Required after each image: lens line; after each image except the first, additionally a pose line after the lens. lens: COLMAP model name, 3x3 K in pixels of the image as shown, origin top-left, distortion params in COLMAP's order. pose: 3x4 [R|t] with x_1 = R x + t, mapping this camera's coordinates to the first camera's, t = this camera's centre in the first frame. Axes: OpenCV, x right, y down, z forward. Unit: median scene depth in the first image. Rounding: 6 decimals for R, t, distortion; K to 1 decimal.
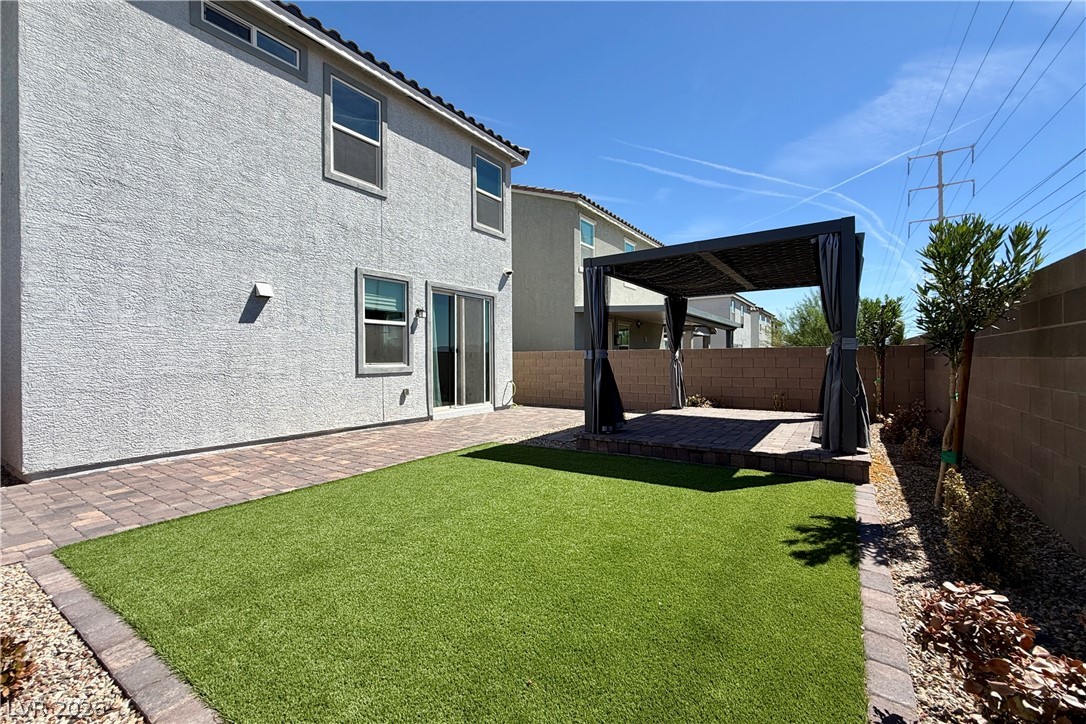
lens RADIAL K [[451.2, 0, 537.3], [0, 451.2, 361.3], [0, 0, 1]] dist [-0.000687, -0.000028]
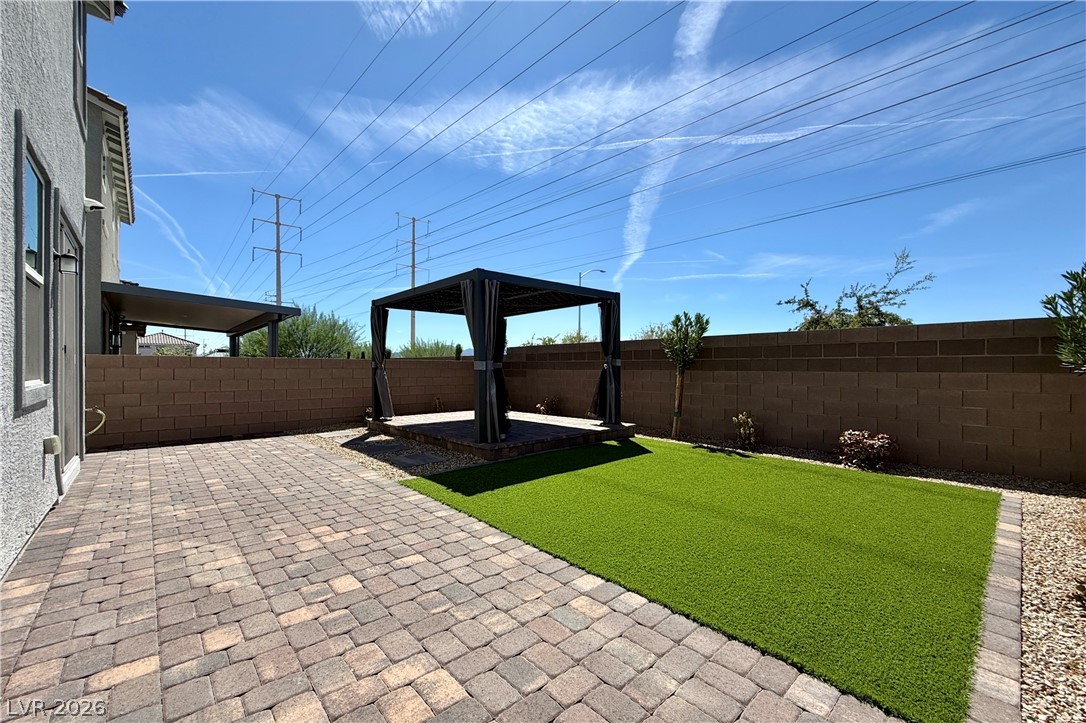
lens RADIAL K [[451.2, 0, 537.3], [0, 451.2, 360.8], [0, 0, 1]] dist [-0.000687, -0.000028]
pose [[0.237104, 0.022773, 0.971217, -0.838331], [-0.000278, 0.999727, -0.023374, -0.002463], [-0.971484, 0.005272, 0.237046, 0.660010]]
